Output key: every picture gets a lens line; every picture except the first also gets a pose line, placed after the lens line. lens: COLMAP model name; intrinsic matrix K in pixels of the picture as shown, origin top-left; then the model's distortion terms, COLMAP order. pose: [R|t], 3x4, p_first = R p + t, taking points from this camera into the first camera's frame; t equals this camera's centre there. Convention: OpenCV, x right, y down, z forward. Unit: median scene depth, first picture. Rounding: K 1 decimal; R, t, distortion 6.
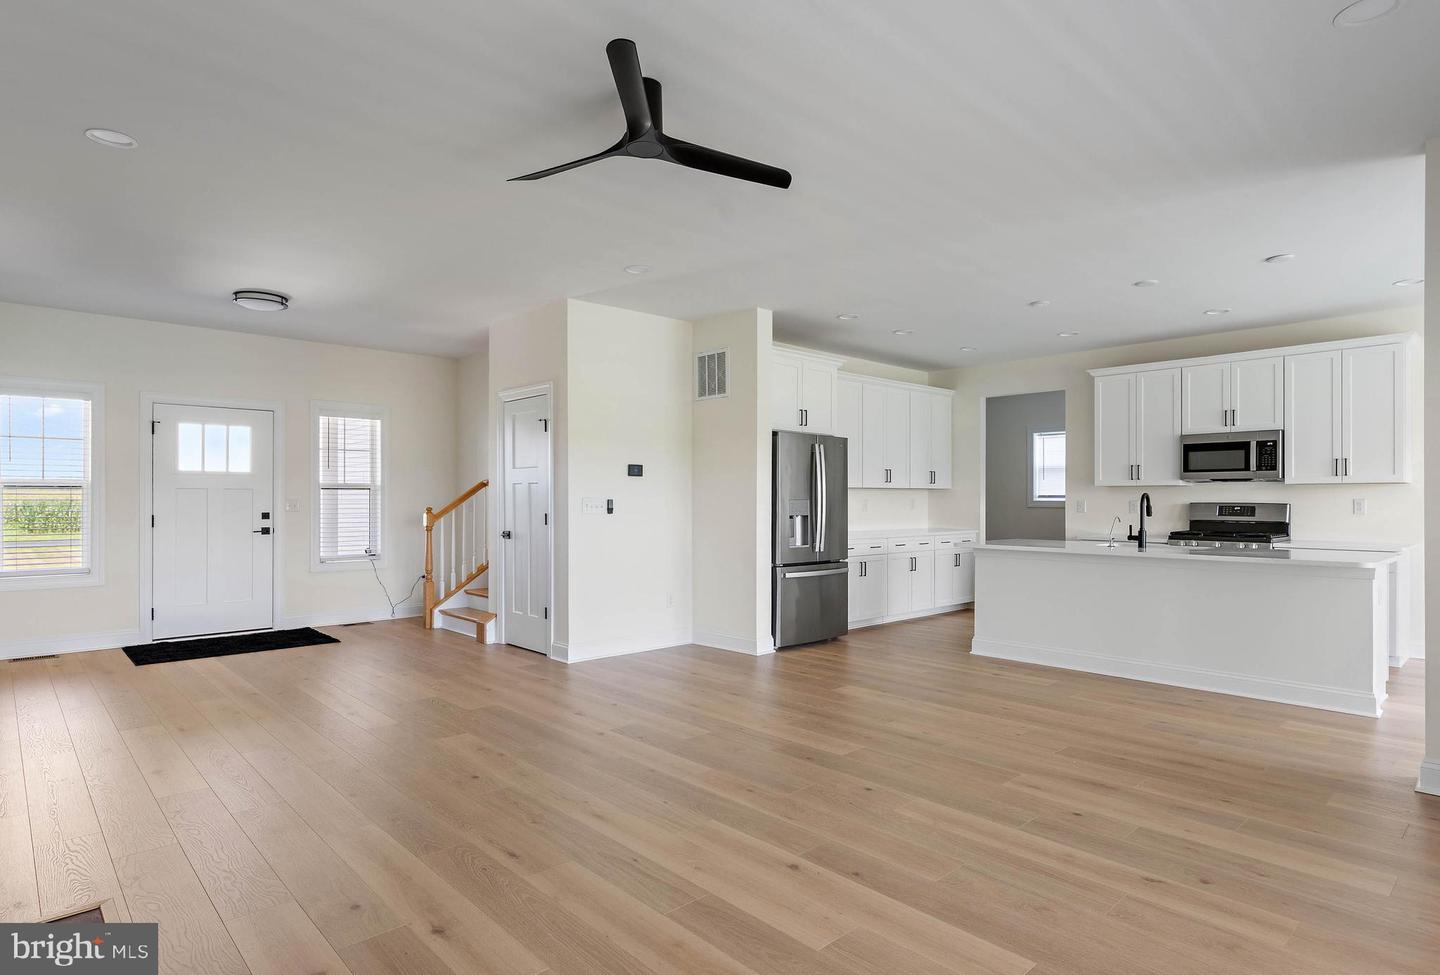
lens RADIAL K [[785.7, 0, 724.8], [0, 785.7, 497.0], [0, 0, 1]] dist [0.001203, 0.000516]
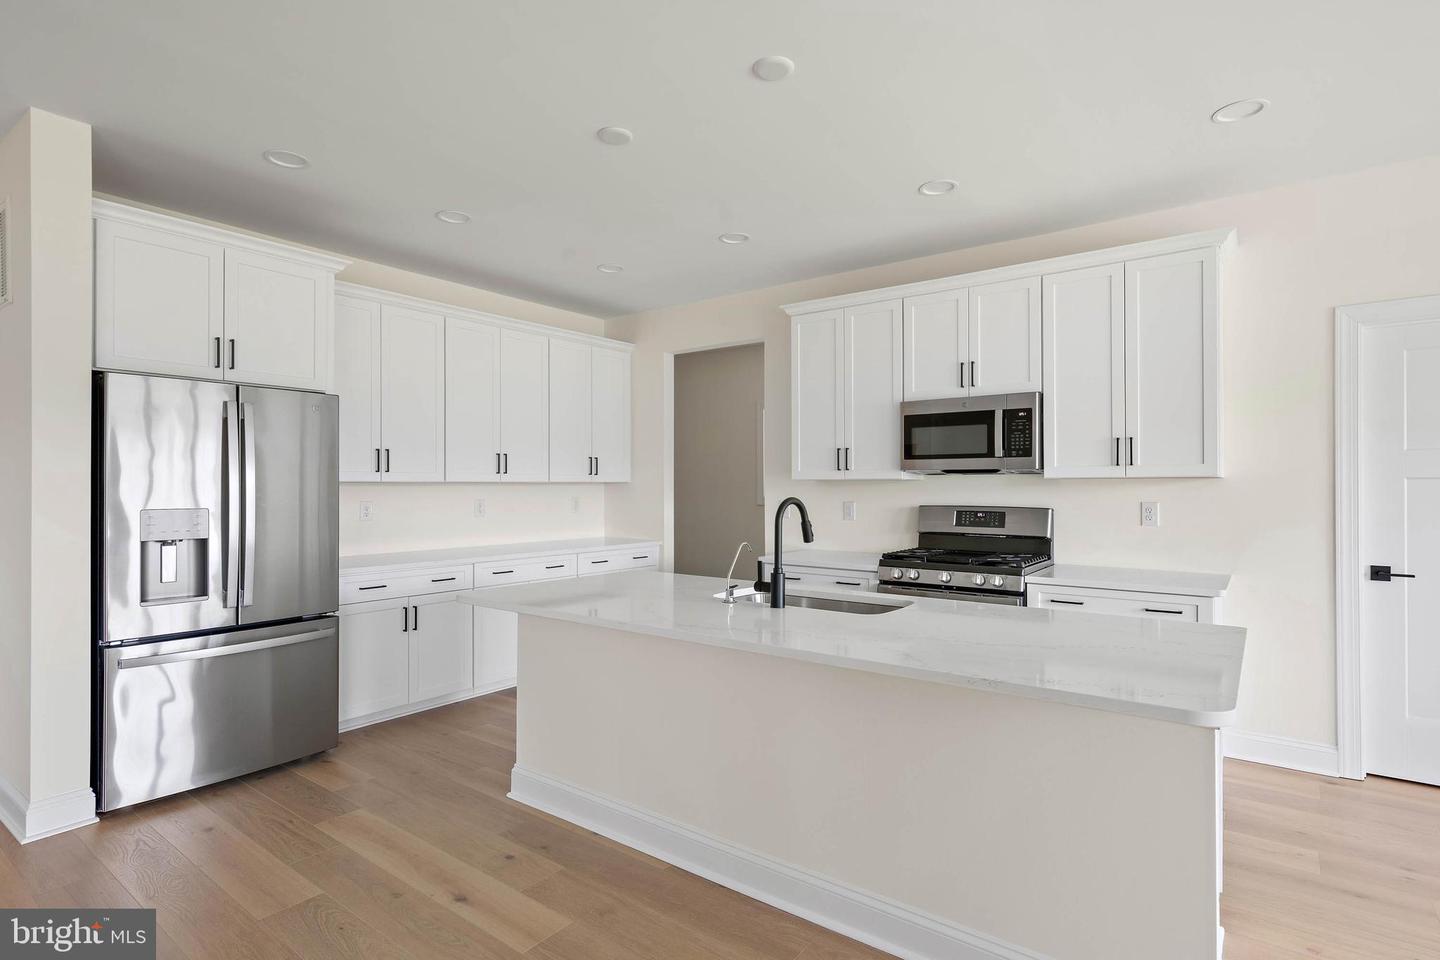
lens RADIAL K [[728.9, 0, 722.0], [0, 728.9, 478.7], [0, 0, 1]] dist [0.001709, 0.000865]
pose [[0.984743, -0.000024, 0.174013, 0.339383], [0.001188, 0.999978, -0.006587, -0.011960], [-0.174009, 0.006693, 0.984721, 0.447144]]
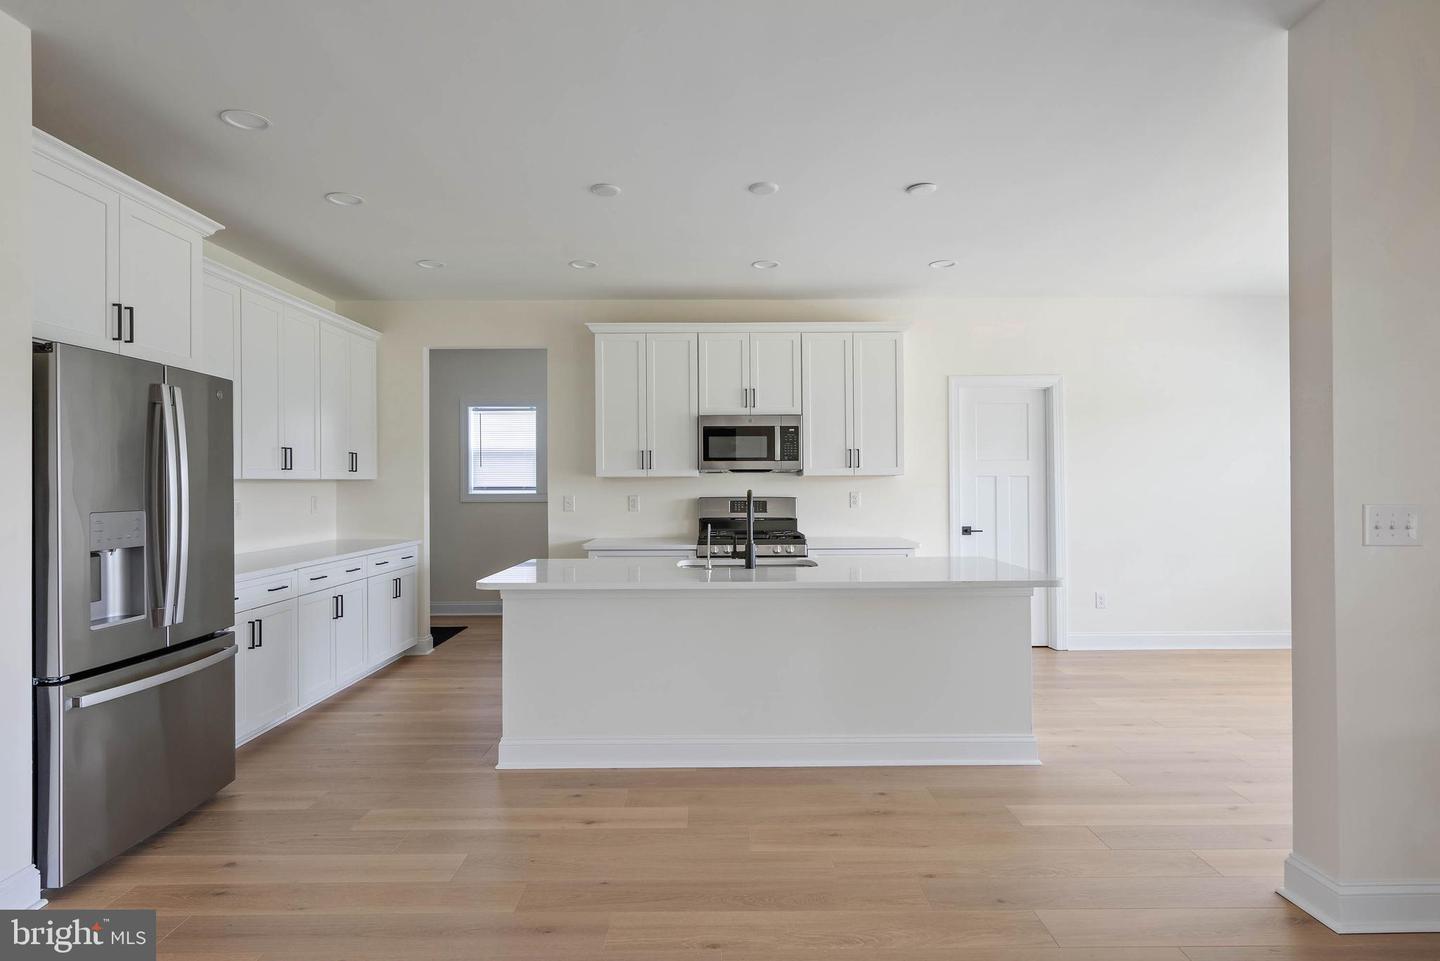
lens RADIAL K [[764.9, 0, 720.0], [0, 764.9, 480.5], [0, 0, 1]] dist [0.004973, 0.000502]
pose [[0.679543, -0.003068, 0.733630, 0.011287], [0.004043, 0.999992, 0.000437, -0.011543], [-0.733625, 0.002669, 0.679549, 0.455930]]
